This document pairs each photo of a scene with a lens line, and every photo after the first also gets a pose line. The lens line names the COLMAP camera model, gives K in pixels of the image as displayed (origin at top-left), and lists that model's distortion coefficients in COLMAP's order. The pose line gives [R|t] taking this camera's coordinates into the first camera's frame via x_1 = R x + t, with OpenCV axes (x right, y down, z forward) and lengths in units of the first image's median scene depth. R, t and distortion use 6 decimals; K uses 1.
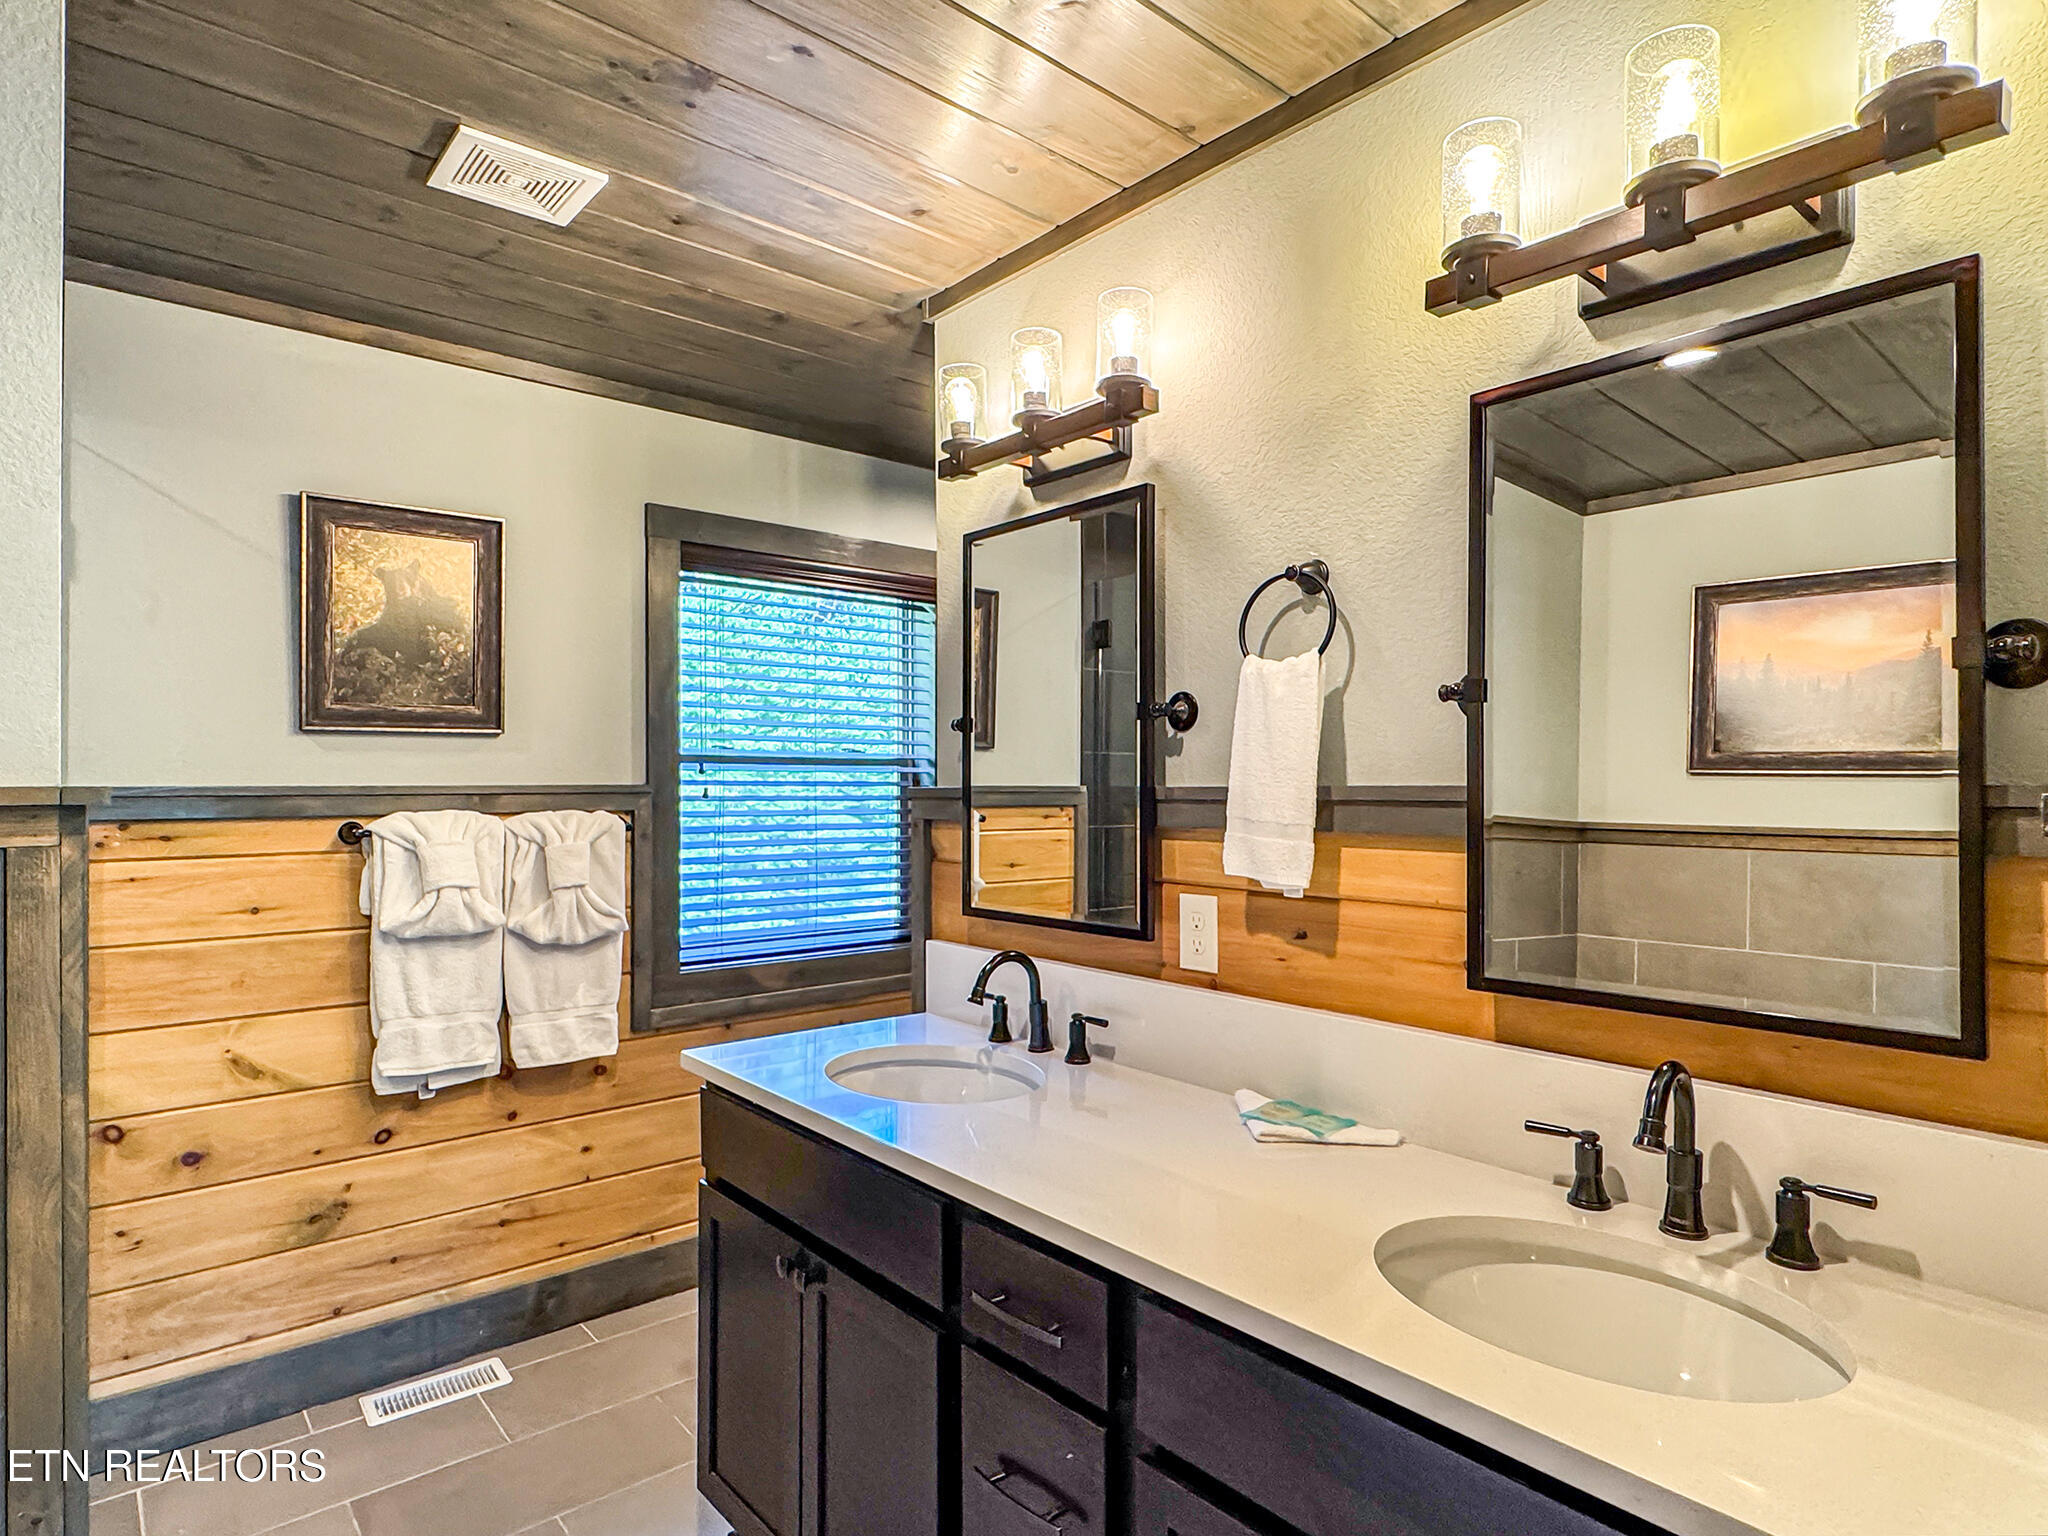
lens RADIAL K [[1126.4, 0, 1011.9], [0, 1126.4, 764.3], [0, 0, 1]] dist [0.001815, 0.000884]
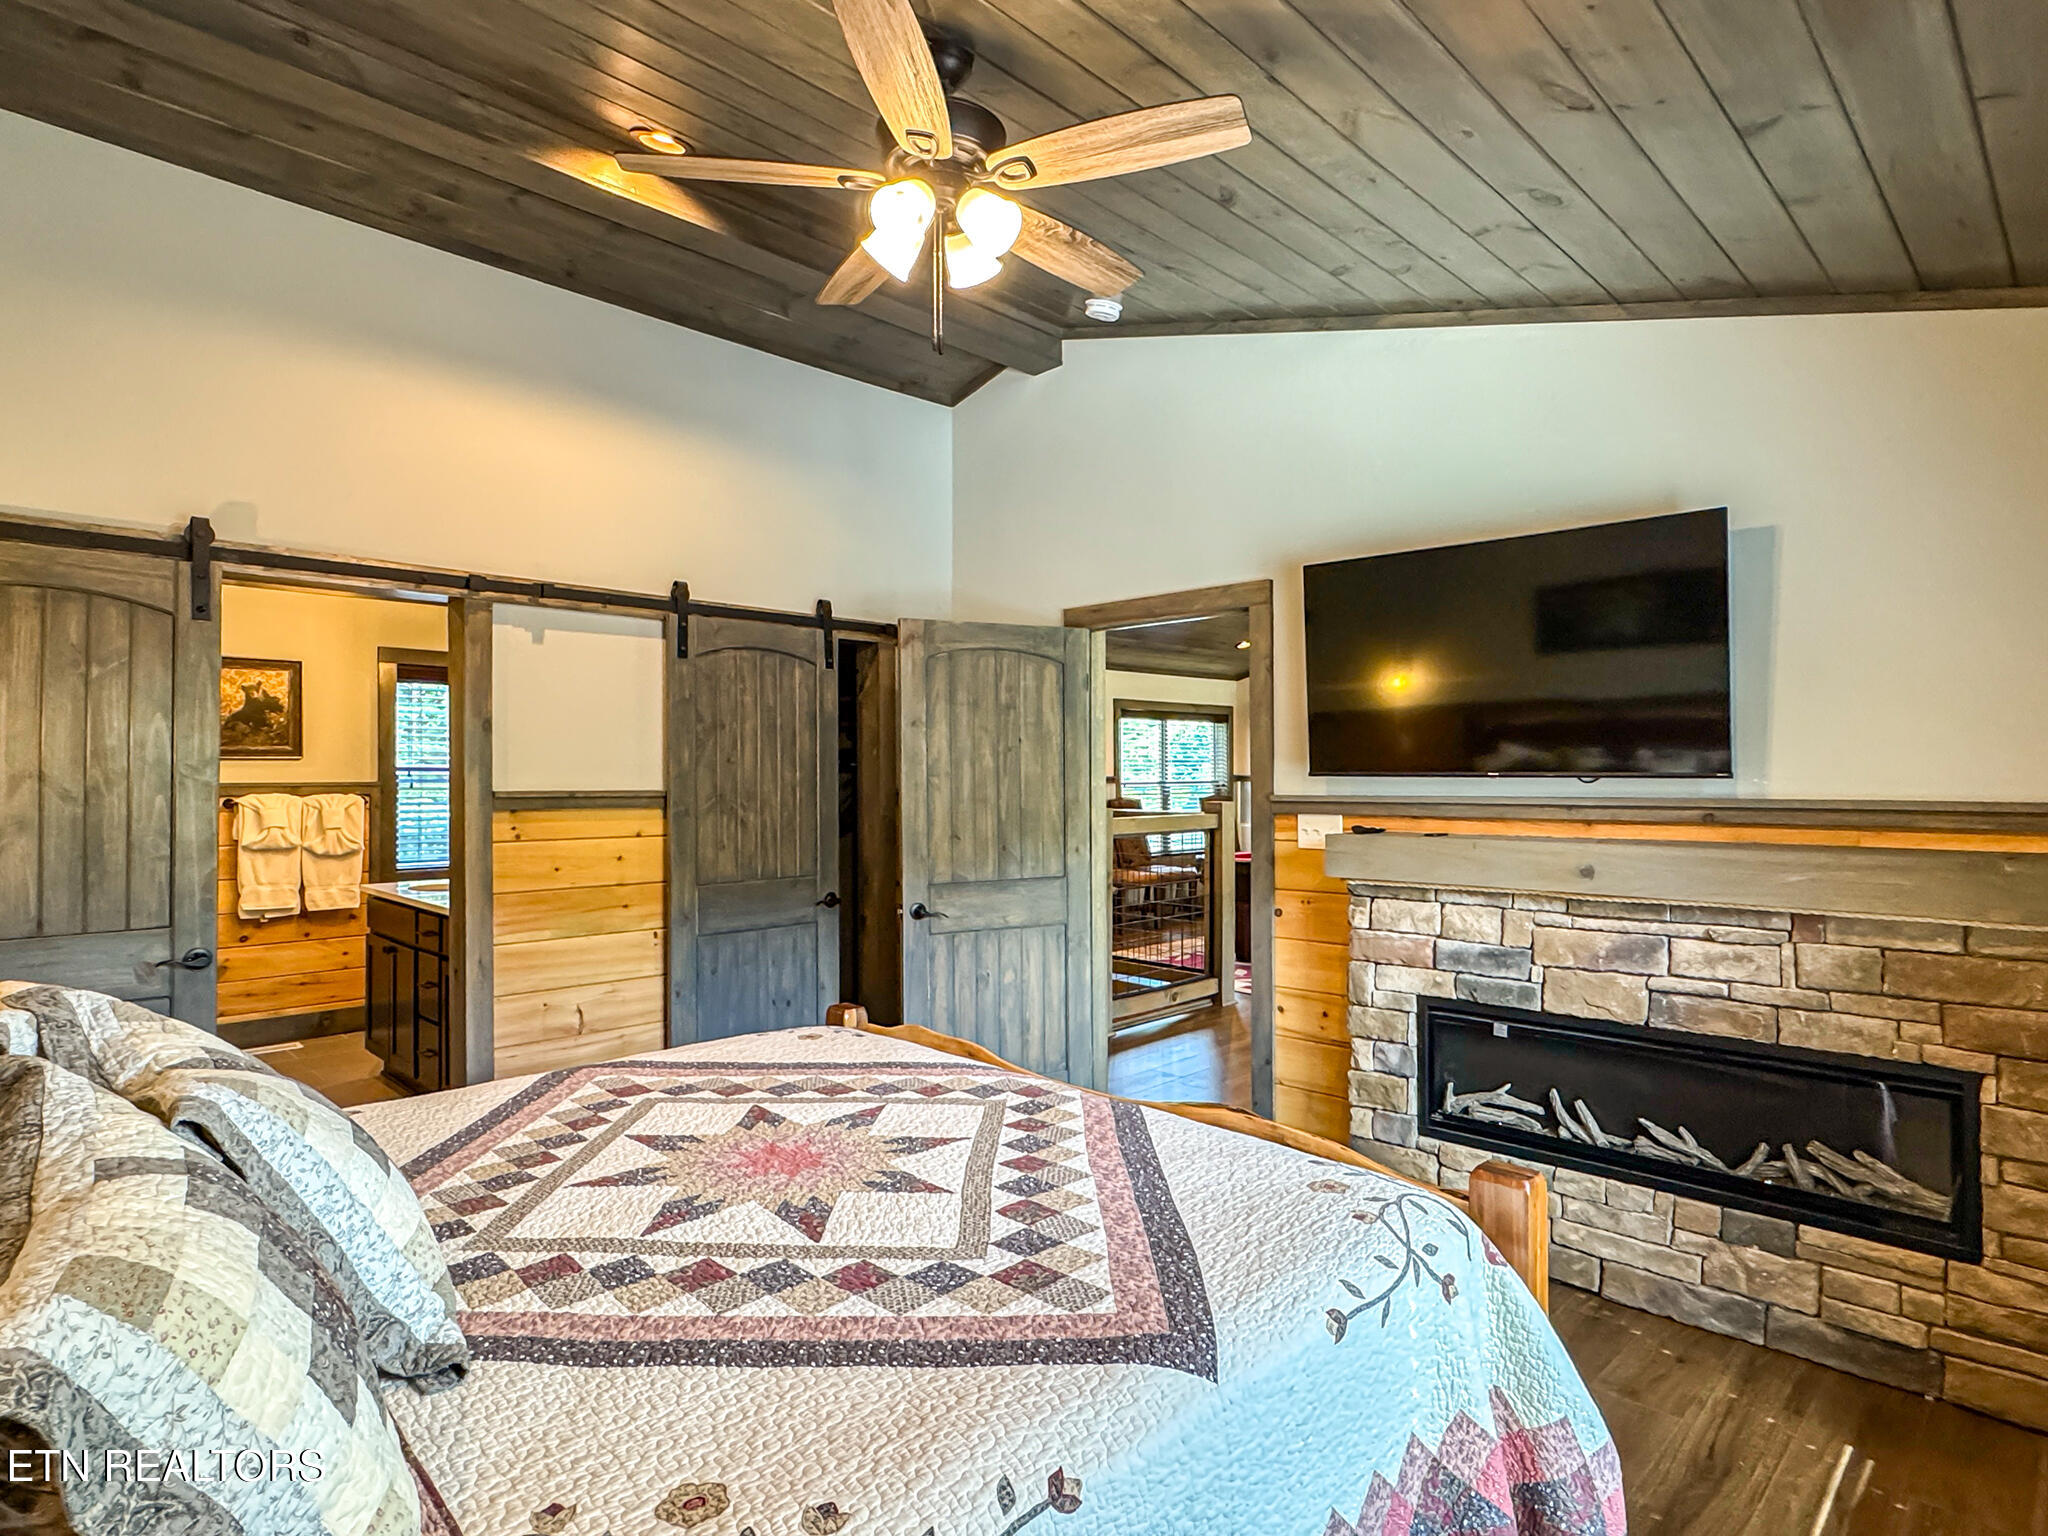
lens RADIAL K [[1126.4, 0, 1011.9], [0, 1126.4, 764.3], [0, 0, 1]] dist [0.001815, 0.000884]
pose [[0.997180, -0.001273, 0.075037, 0.769932], [0.001512, 0.999994, -0.003140, -0.007258], [-0.075032, 0.003244, 0.997176, -1.303971]]
